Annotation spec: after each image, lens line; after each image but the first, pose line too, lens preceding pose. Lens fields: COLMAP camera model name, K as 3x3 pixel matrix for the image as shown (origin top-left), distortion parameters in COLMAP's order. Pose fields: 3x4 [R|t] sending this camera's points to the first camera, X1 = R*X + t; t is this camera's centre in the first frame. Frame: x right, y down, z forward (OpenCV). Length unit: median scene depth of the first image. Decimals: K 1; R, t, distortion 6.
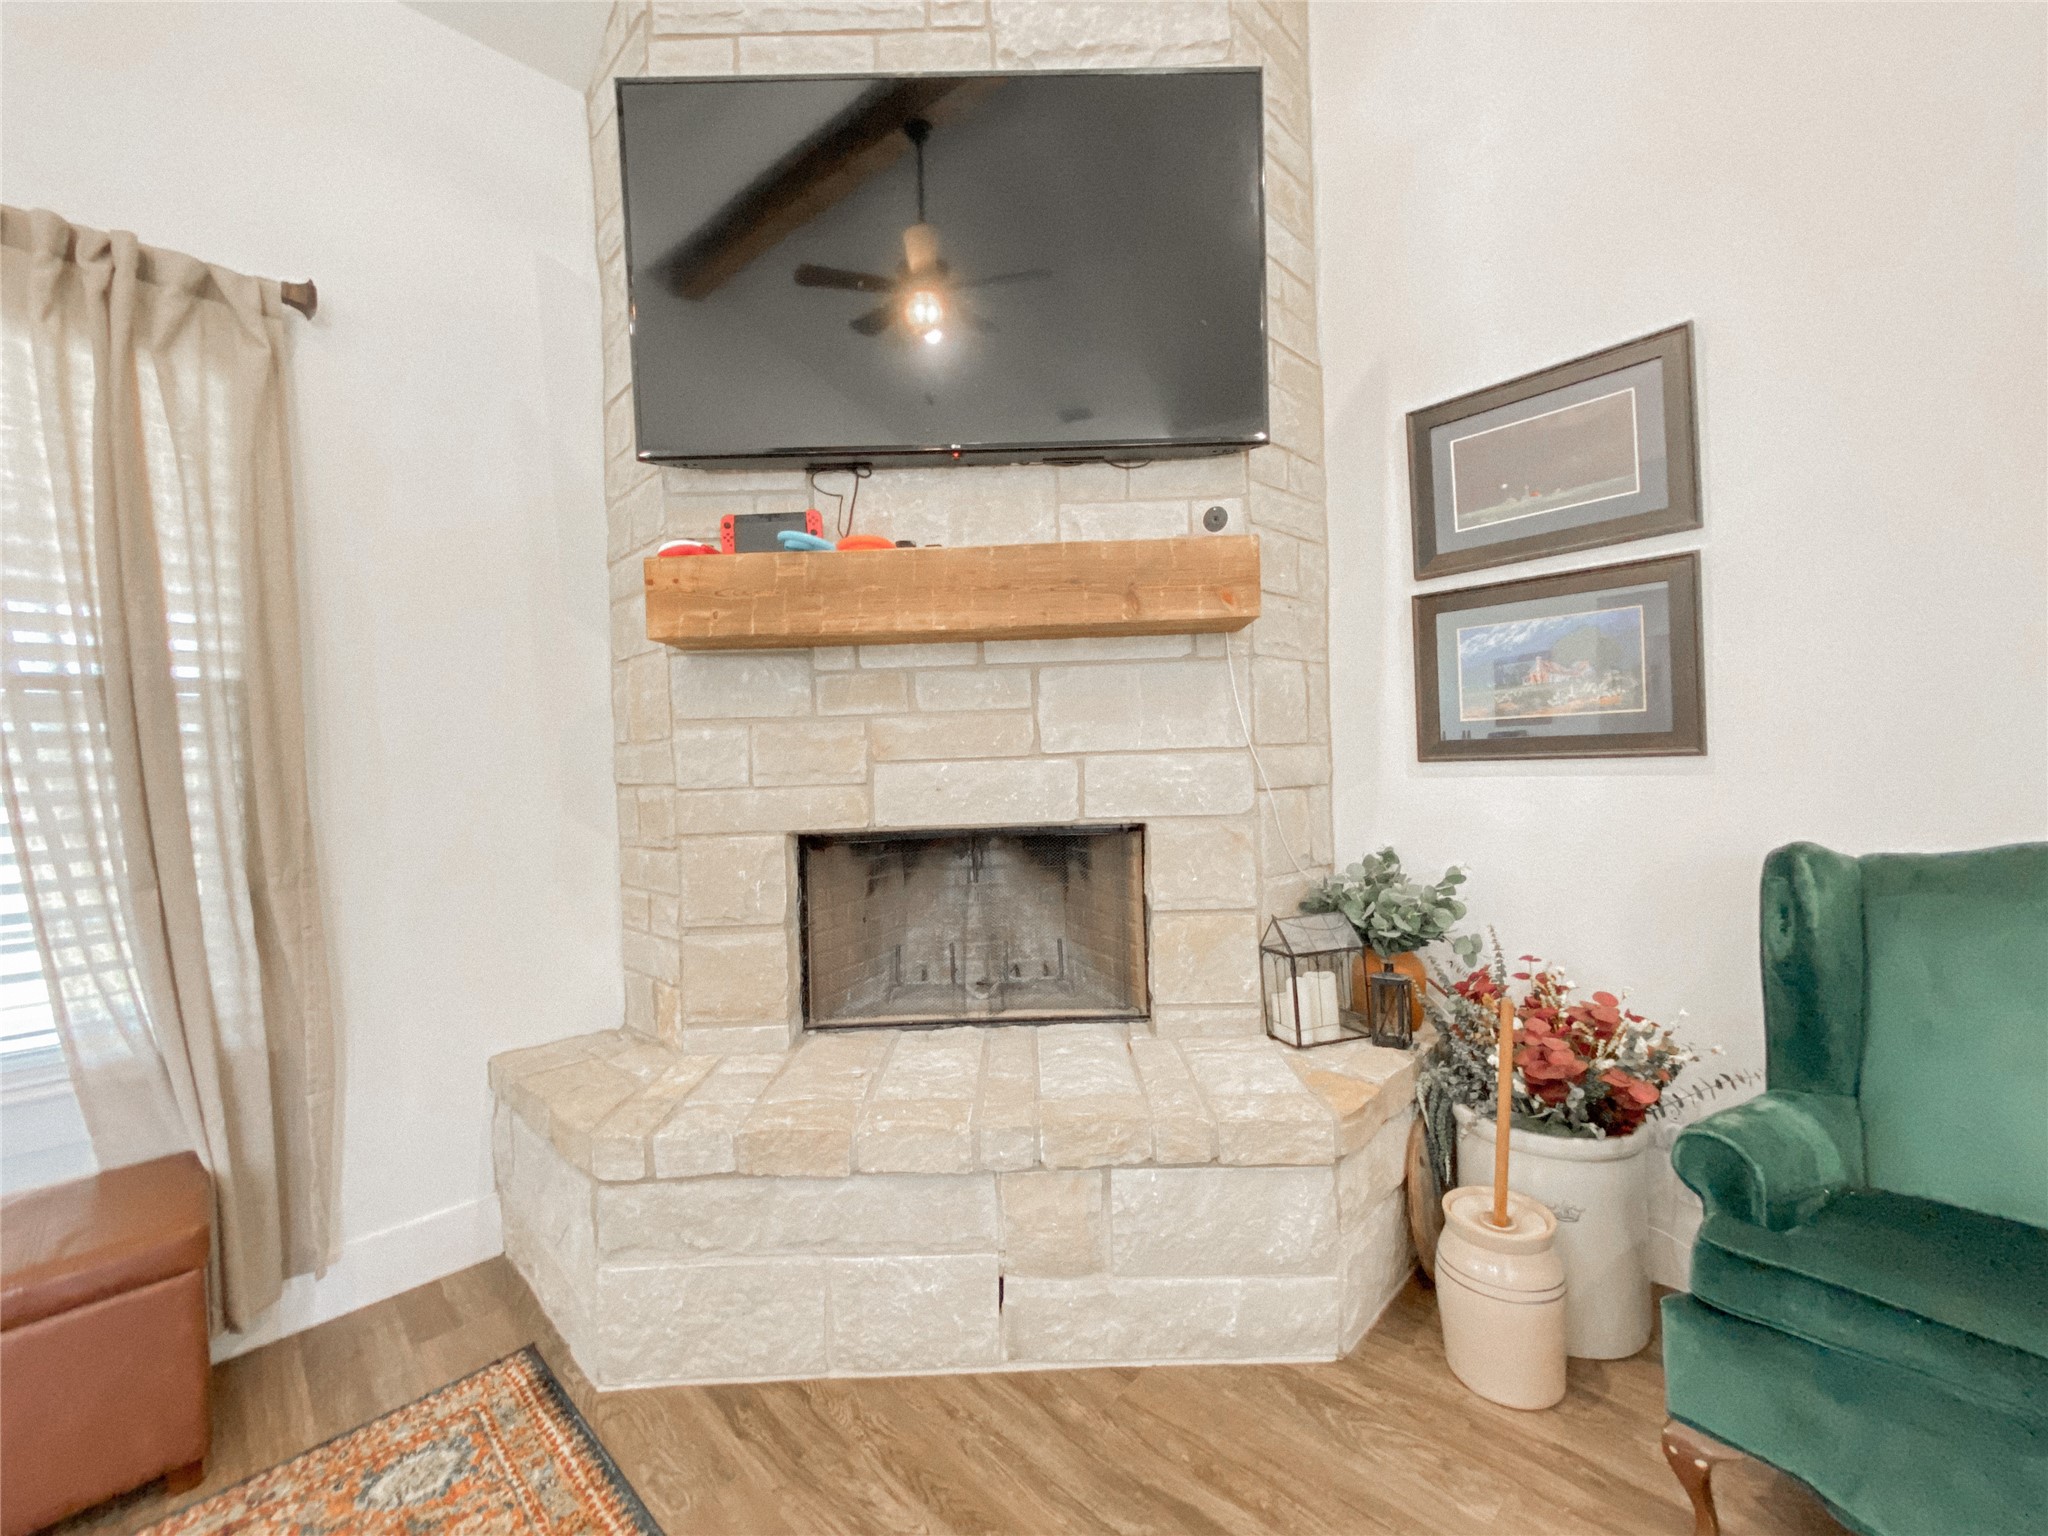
lens RADIAL K [[833.1, 0, 1024.0], [0, 833.1, 768.0], [0, 0, 1]] dist [0.001049, 0.000017]
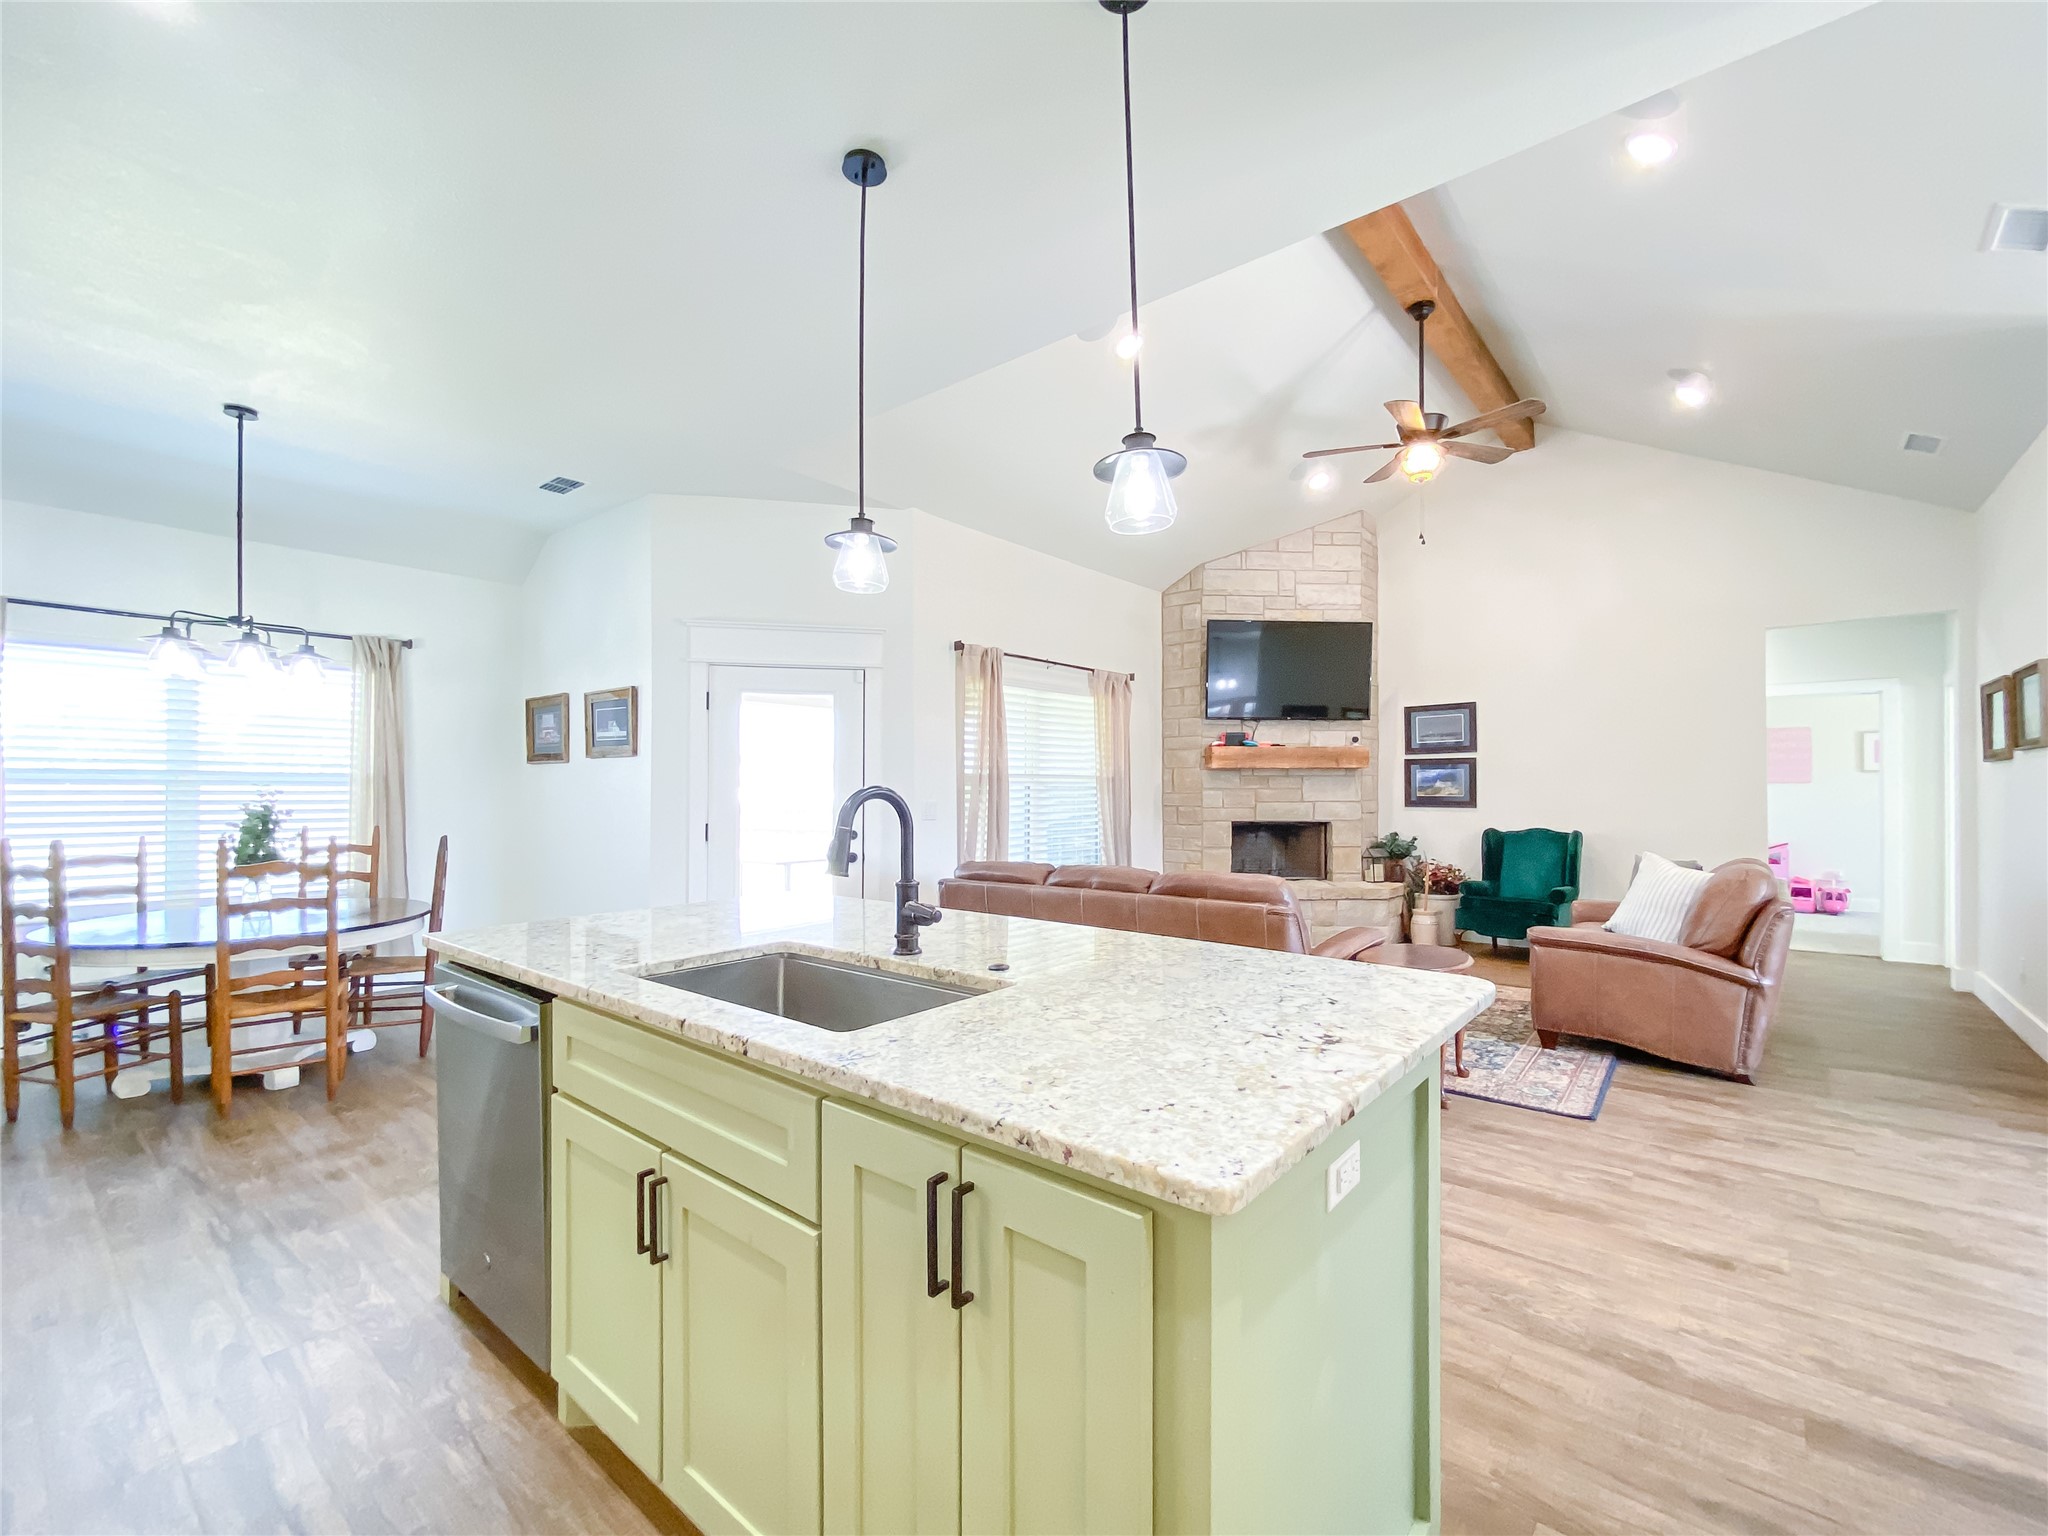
lens RADIAL K [[873.0, 0, 1027.1], [0, 873.0, 786.0], [0, 0, 1]] dist [-0.000272, 0.000166]
pose [[0.995312, 0.032669, 0.091030, -1.535544], [-0.031574, 0.999411, -0.013443, 0.004894], [-0.091416, 0.010506, 0.995757, -2.667344]]
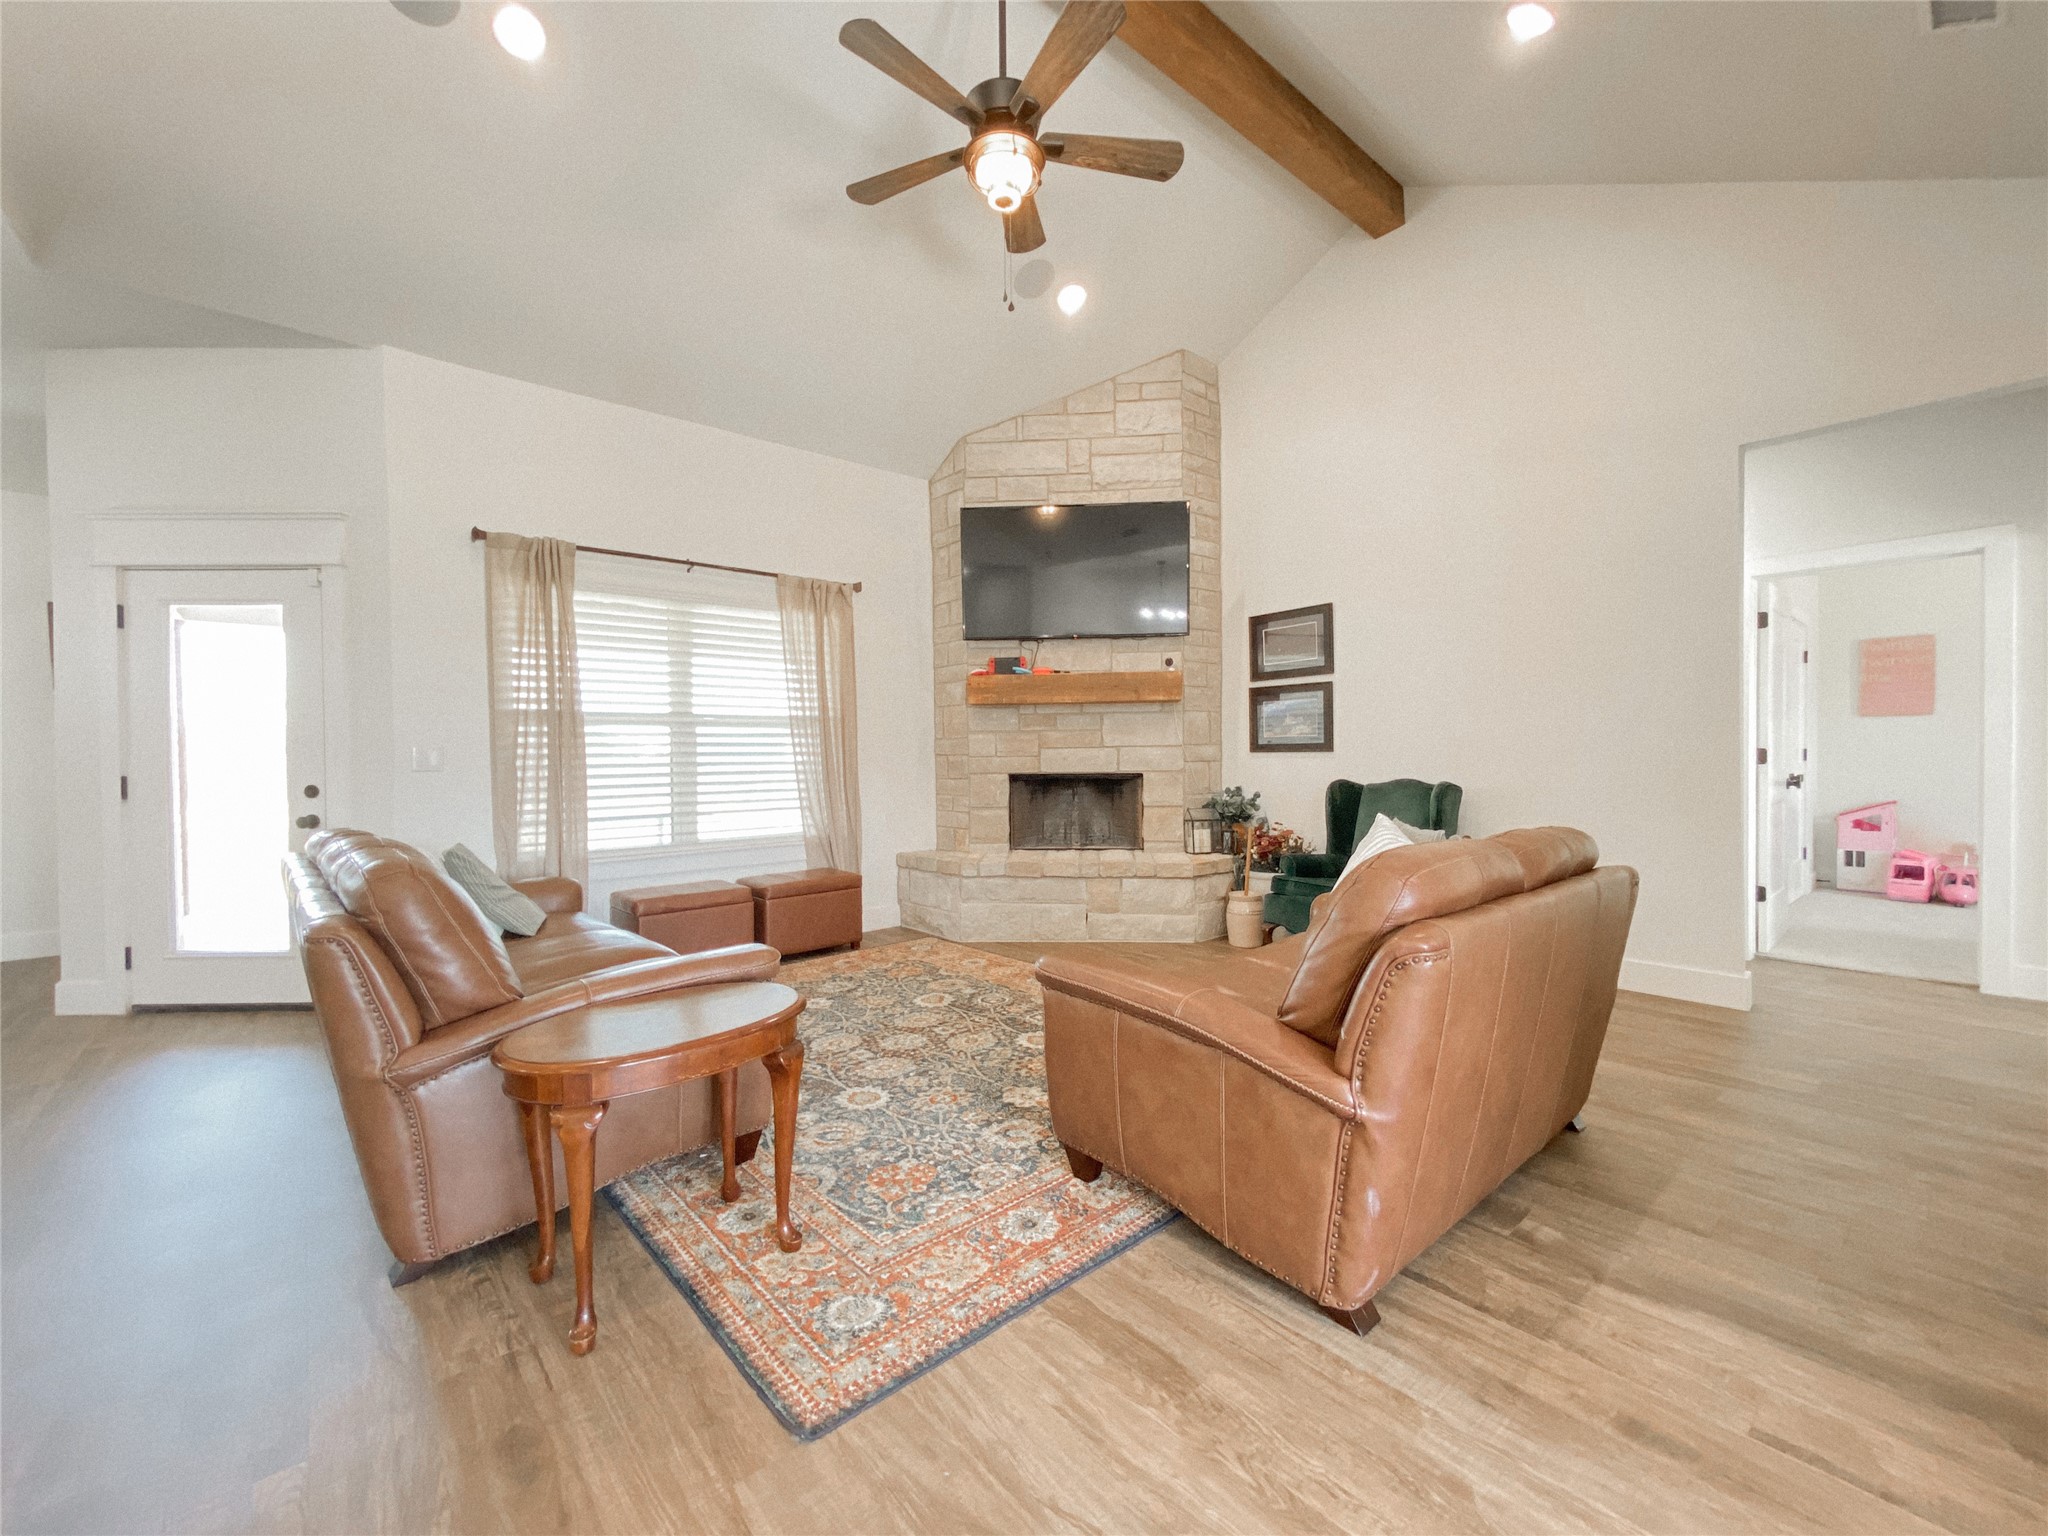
lens RADIAL K [[833.1, 0, 1024.0], [0, 833.1, 768.0], [0, 0, 1]] dist [0.001049, 0.000017]
pose [[0.996842, 0.023251, -0.075928, -0.029856], [-0.022266, 0.999657, 0.013794, 0.022181], [0.076222, -0.012060, 0.997018, -1.735159]]
